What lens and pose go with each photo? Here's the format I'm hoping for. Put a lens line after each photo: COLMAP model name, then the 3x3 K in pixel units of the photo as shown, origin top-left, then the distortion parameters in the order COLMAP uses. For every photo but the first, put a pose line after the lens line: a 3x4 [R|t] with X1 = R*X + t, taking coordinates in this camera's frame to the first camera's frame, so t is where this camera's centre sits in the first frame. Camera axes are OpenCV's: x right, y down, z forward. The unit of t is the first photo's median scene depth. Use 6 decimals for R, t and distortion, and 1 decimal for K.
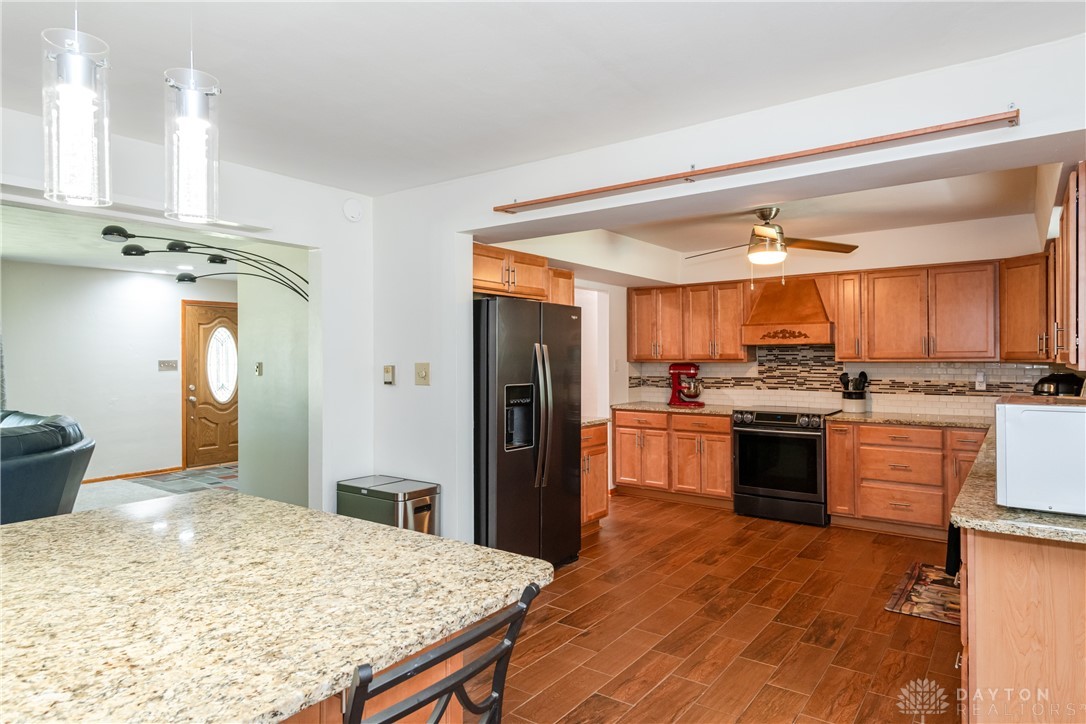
lens RADIAL K [[653.6, 0, 543.7], [0, 653.6, 358.2], [0, 0, 1]] dist [-0.007626, -0.000777]
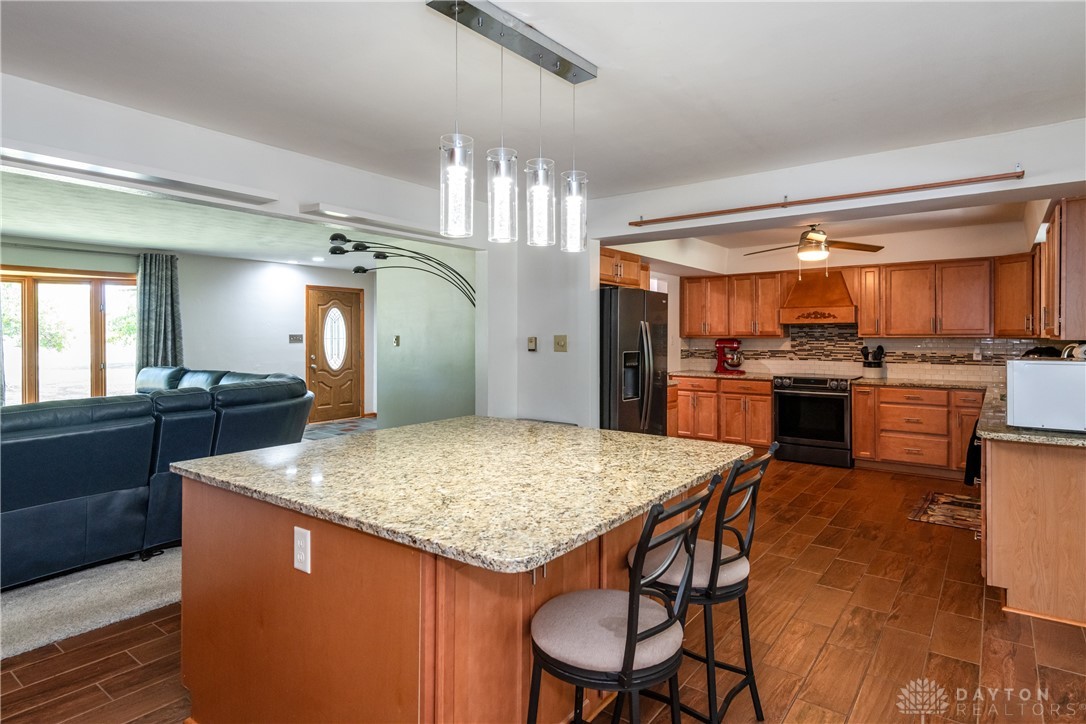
lens RADIAL K [[602.5, 0, 532.0], [0, 602.5, 339.8], [0, 0, 1]] dist [-0.005612, -0.003100]
pose [[0.999611, 0.005235, -0.027400, -0.165169], [-0.005116, 0.999977, 0.004420, 0.009181], [0.027423, -0.004278, 0.999615, -0.190459]]
